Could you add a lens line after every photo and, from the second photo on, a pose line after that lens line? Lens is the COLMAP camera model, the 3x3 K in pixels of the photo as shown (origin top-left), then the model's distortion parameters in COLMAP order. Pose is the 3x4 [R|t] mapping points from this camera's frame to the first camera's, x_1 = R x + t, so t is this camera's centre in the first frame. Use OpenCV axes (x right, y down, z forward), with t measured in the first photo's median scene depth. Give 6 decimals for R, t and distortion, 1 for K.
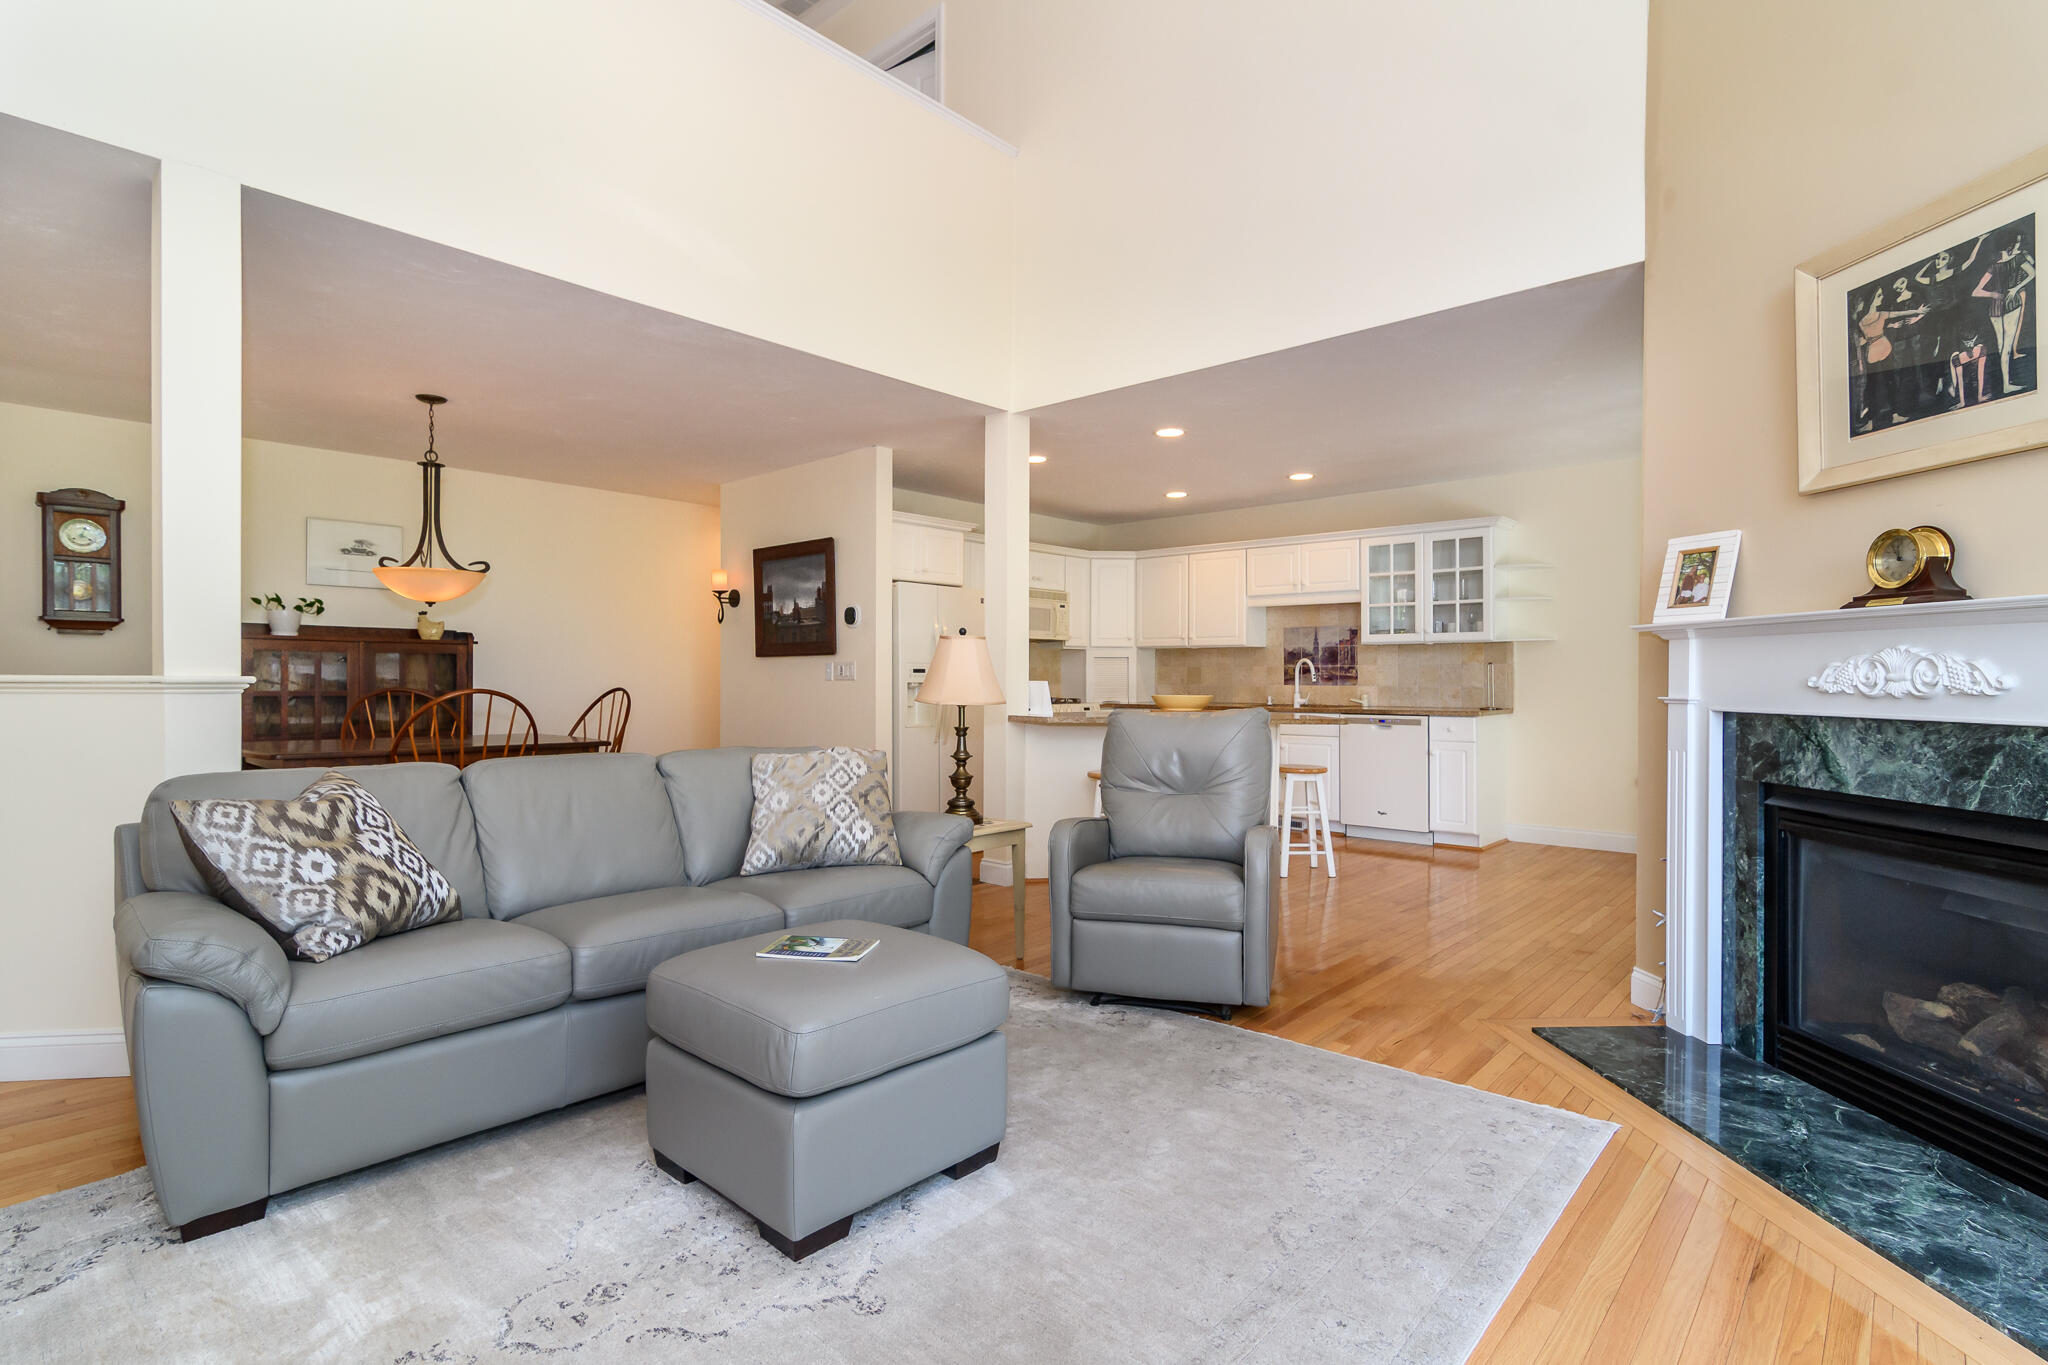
lens RADIAL K [[989.7, 0, 1047.2], [0, 989.7, 684.3], [0, 0, 1]] dist [-0.003671, -0.000532]
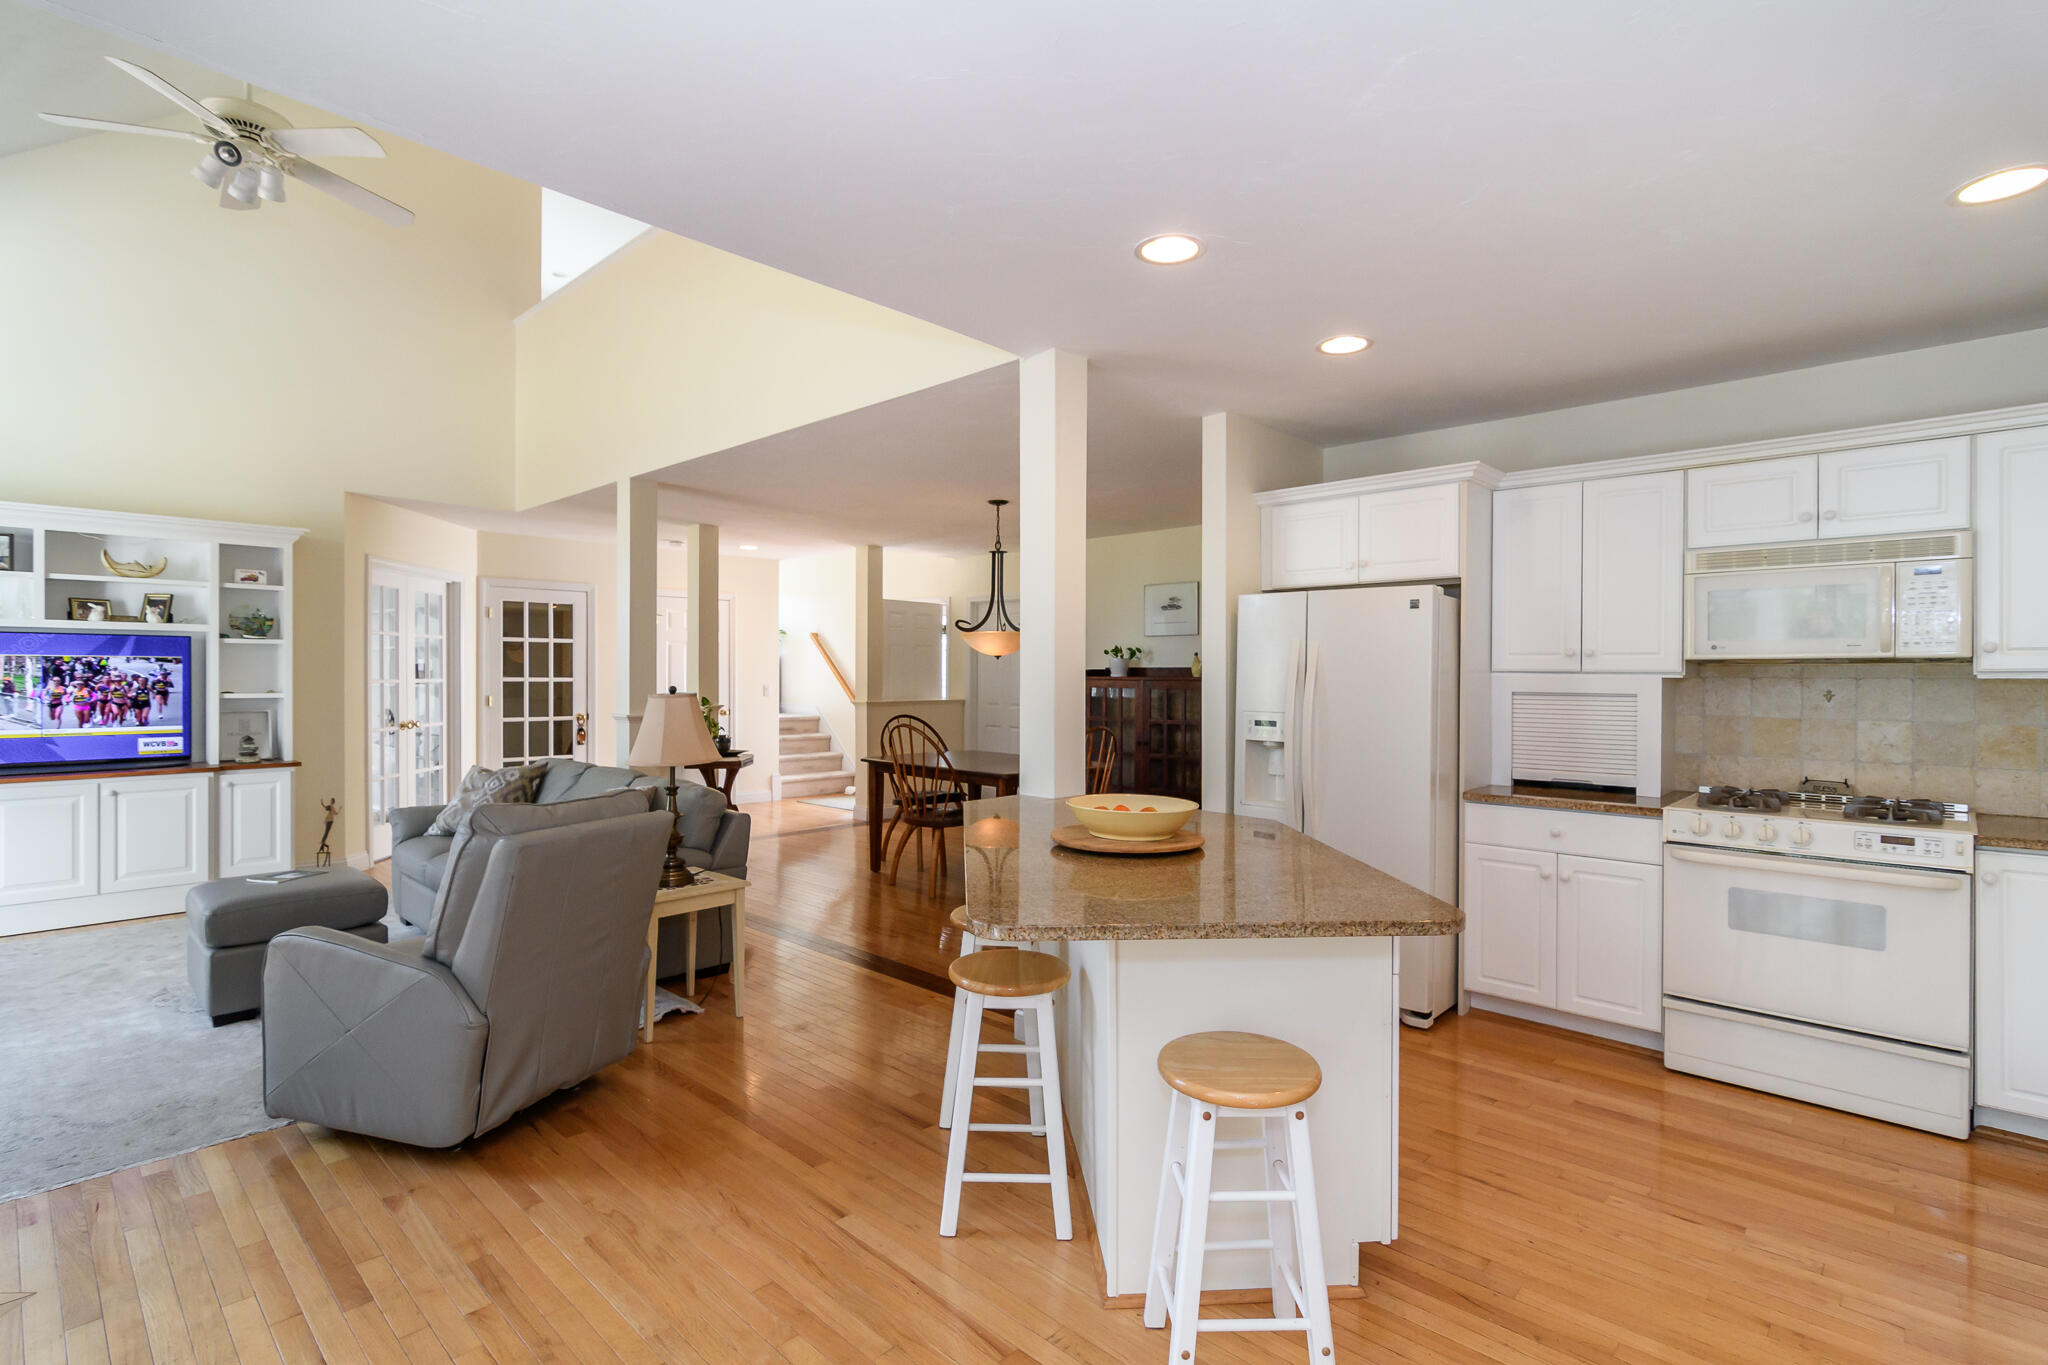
lens RADIAL K [[973.8, 0, 1024.0], [0, 973.8, 682.5], [0, 0, 1]] dist [-0.003762, 0.001176]
pose [[-0.042972, 0.004969, -0.999064, 0.495970], [-0.010145, 0.999934, 0.005410, -0.040321], [0.999025, 0.010368, -0.042918, 0.799314]]
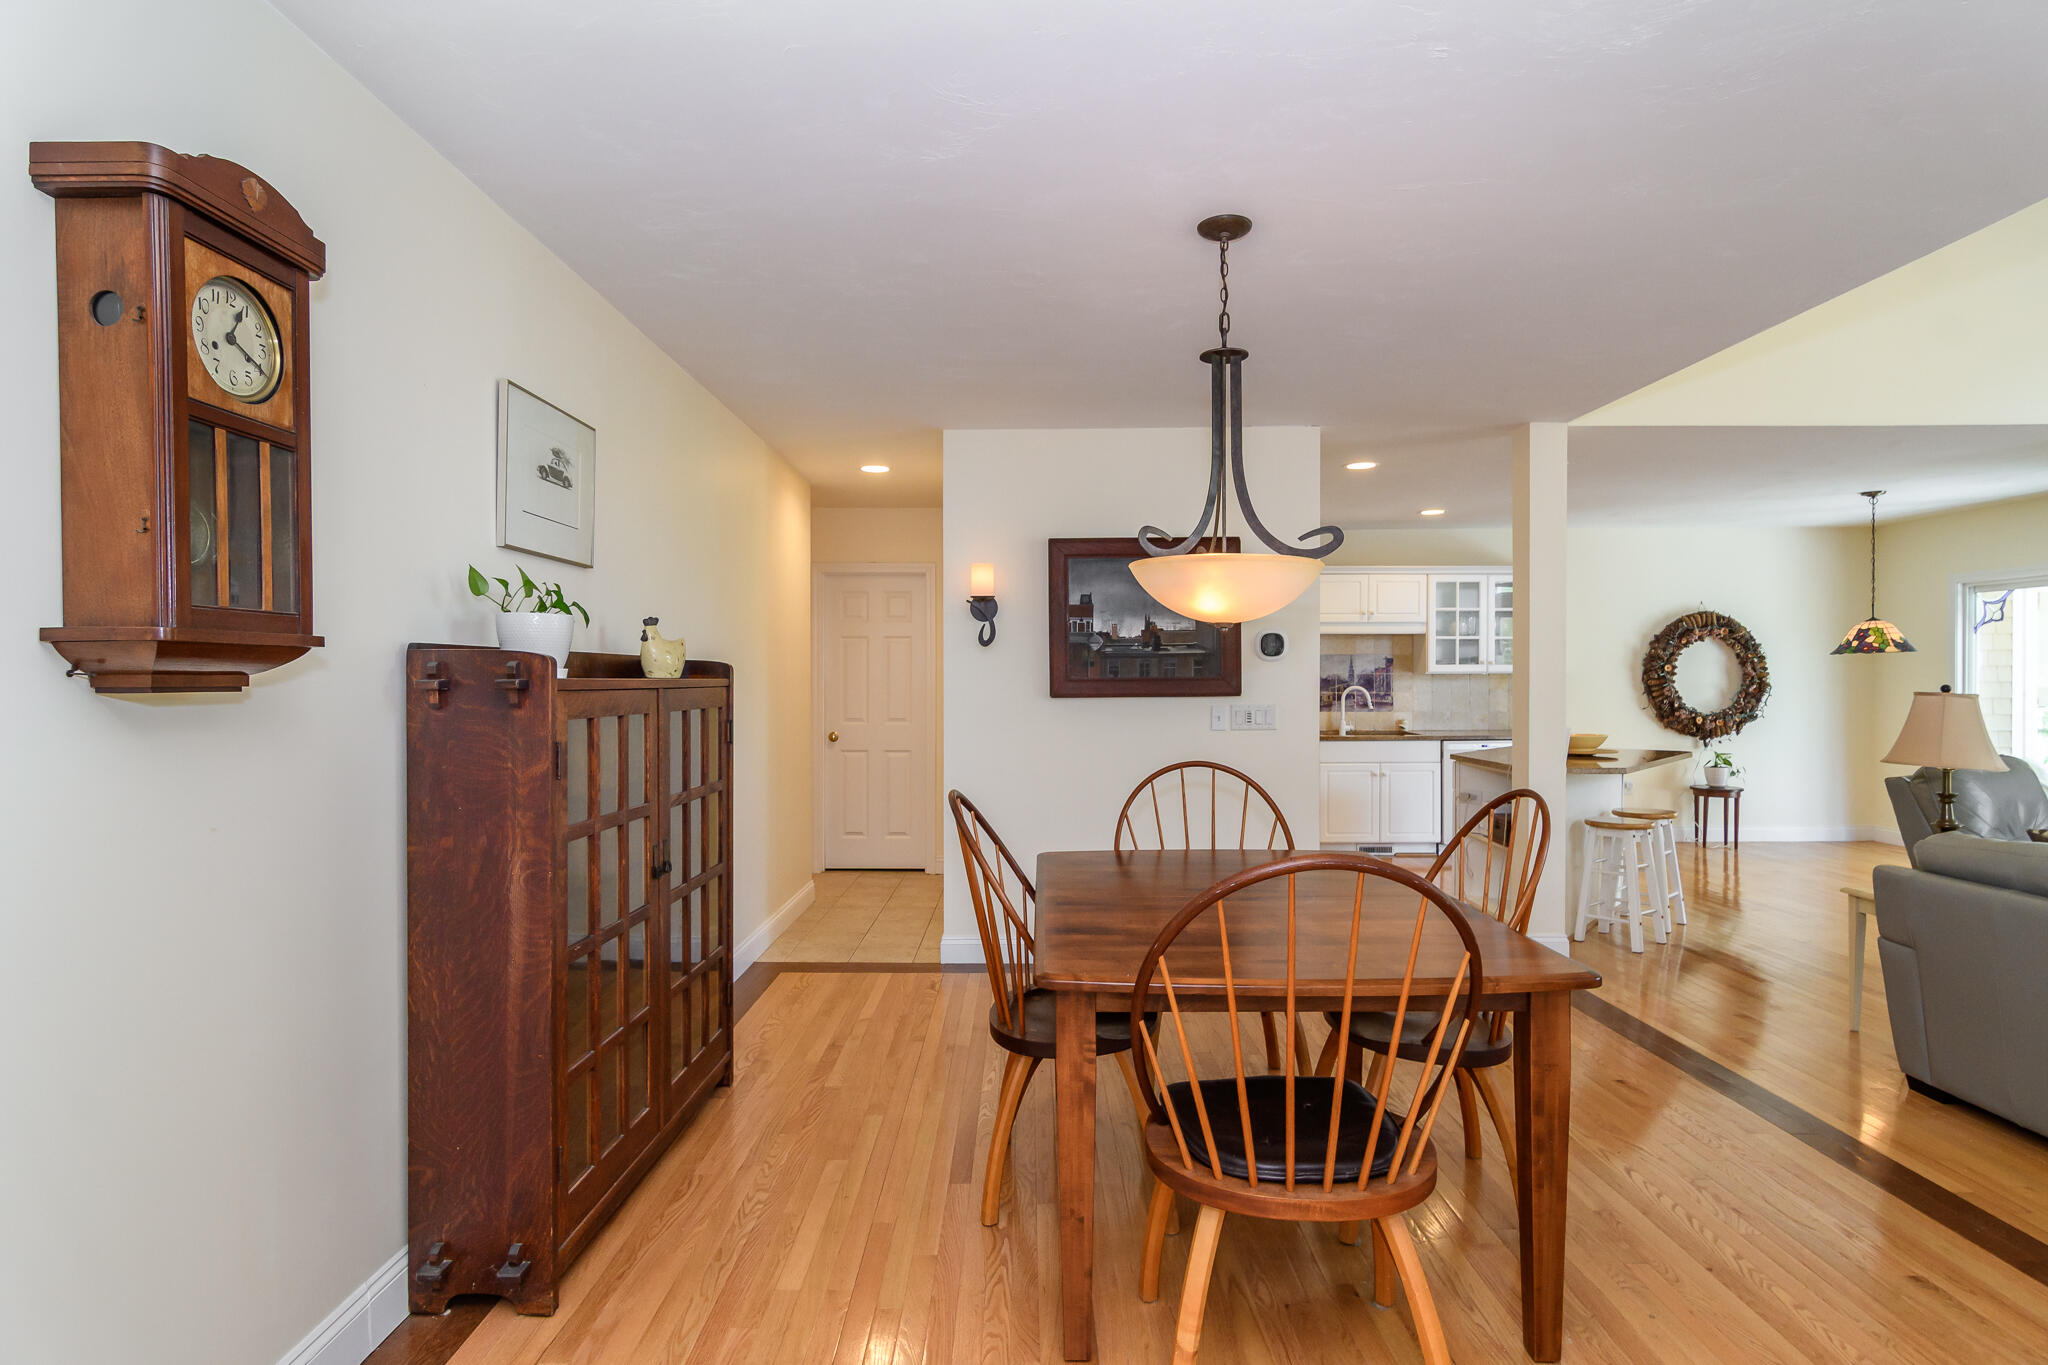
lens RADIAL K [[1007.7, 0, 1024.0], [0, 1007.7, 682.5], [0, 0, 1]] dist [-0.016363, -0.000385]
pose [[0.762011, -0.009105, 0.647500, -0.766578], [0.010801, 0.999941, 0.001350, -0.039769], [-0.647474, 0.005965, 0.762064, 0.495511]]
